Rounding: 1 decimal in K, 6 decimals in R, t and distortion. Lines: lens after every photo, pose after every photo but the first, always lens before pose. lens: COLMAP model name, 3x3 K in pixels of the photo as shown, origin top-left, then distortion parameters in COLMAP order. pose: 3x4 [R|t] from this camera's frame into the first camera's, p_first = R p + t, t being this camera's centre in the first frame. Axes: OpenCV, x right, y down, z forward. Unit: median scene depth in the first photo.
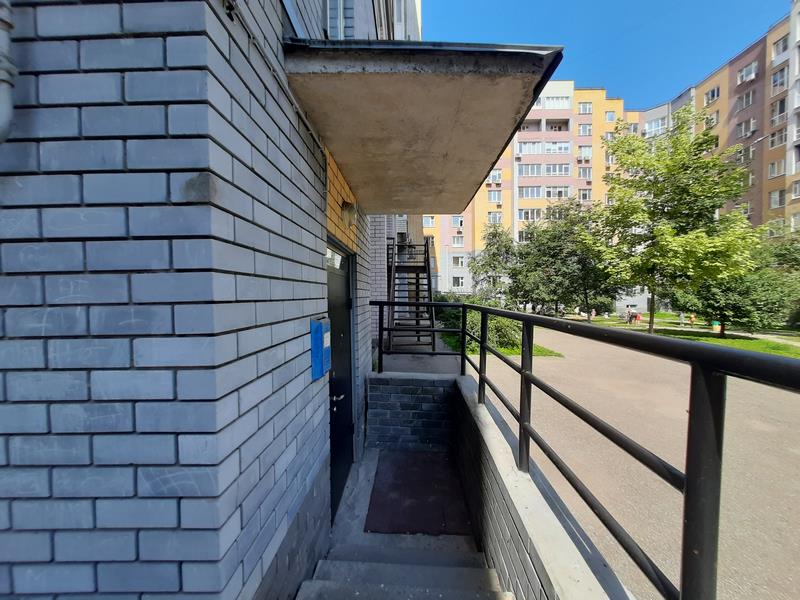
lens RADIAL K [[314.1, 0, 402.3], [0, 314.1, 302.8], [0, 0, 1]] dist [-0.002129, -0.000352]
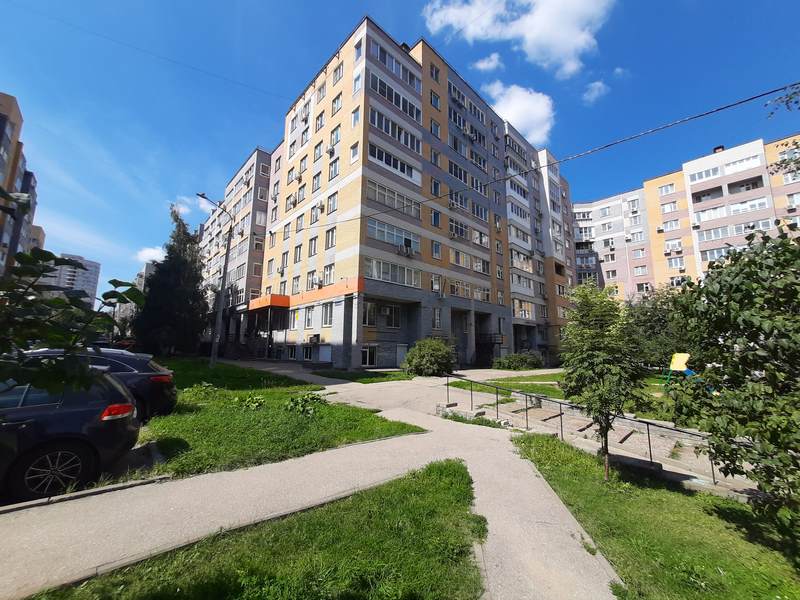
lens RADIAL K [[314.1, 0, 399.7], [0, 314.1, 300.6], [0, 0, 1]] dist [-0.002129, -0.000352]
pose [[0.700229, -0.097834, -0.707183, 0.391322], [-0.034846, 0.984702, -0.170729, 0.012651], [0.713068, 0.144192, 0.686107, -0.438308]]
